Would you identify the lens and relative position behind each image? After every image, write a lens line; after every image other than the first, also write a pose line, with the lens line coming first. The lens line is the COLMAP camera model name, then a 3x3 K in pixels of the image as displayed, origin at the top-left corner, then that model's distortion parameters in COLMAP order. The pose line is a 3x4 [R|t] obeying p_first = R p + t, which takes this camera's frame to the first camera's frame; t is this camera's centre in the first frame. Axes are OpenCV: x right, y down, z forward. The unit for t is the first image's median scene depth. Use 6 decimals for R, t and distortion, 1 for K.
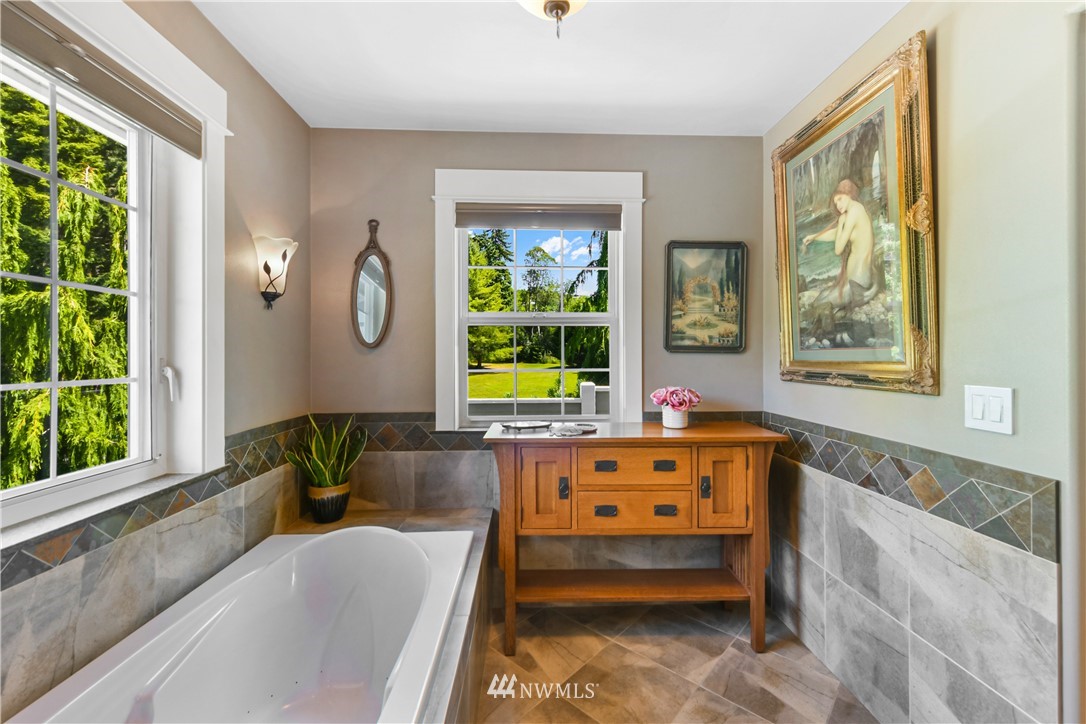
lens RADIAL K [[441.5, 0, 547.0], [0, 441.5, 355.6], [0, 0, 1]] dist [0.002963, -0.002341]
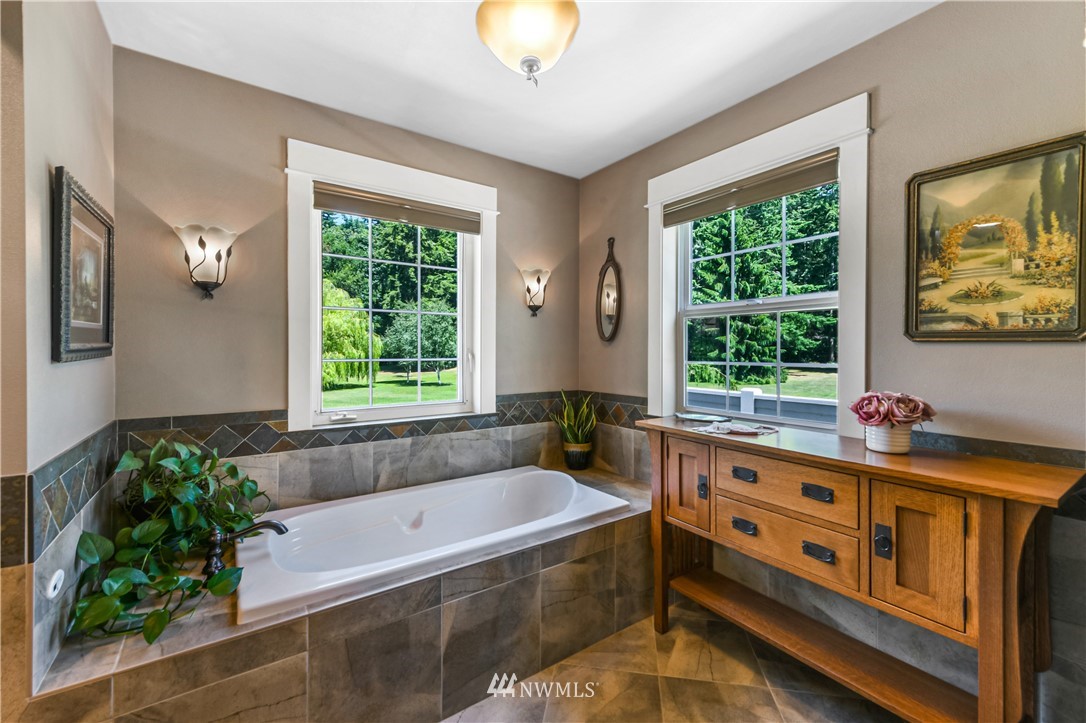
lens RADIAL K [[441.5, 0, 552.1], [0, 441.5, 353.4], [0, 0, 1]] dist [0.002963, -0.002341]
pose [[0.551324, 0.009888, -0.834233, 0.638623], [-0.003315, 0.999948, 0.009662, 0.006427], [0.834285, -0.002561, 0.551328, 0.207908]]
